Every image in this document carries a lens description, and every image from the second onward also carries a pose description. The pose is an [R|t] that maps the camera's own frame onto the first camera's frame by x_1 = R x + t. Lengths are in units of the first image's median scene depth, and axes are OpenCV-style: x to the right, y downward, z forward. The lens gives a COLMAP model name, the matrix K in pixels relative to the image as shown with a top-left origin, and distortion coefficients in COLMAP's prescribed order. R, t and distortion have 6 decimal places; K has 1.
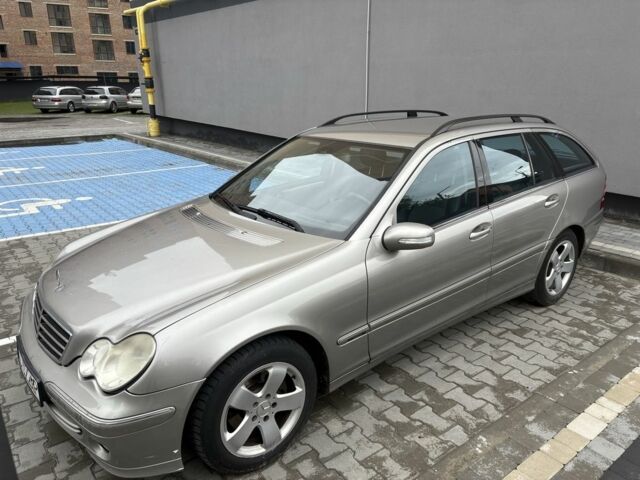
lens RADIAL K [[486.5, 0, 320.0], [0, 486.5, 240.0], [0, 0, 1]] dist [0.020658, -0.004429]
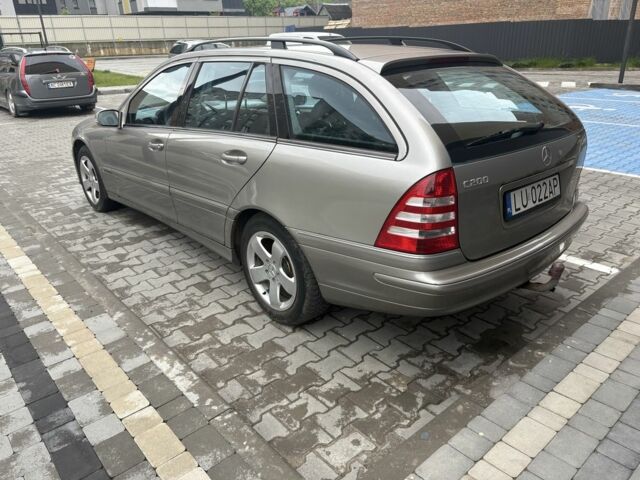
lens RADIAL K [[486.5, 0, 320.0], [0, 486.5, 240.0], [0, 0, 1]] dist [0.020658, -0.004429]
pose [[0.048766, 0.395730, -0.917071, 1.328182], [-0.247480, 0.894320, 0.372753, -0.314619], [0.967665, 0.208779, 0.141547, 1.143149]]
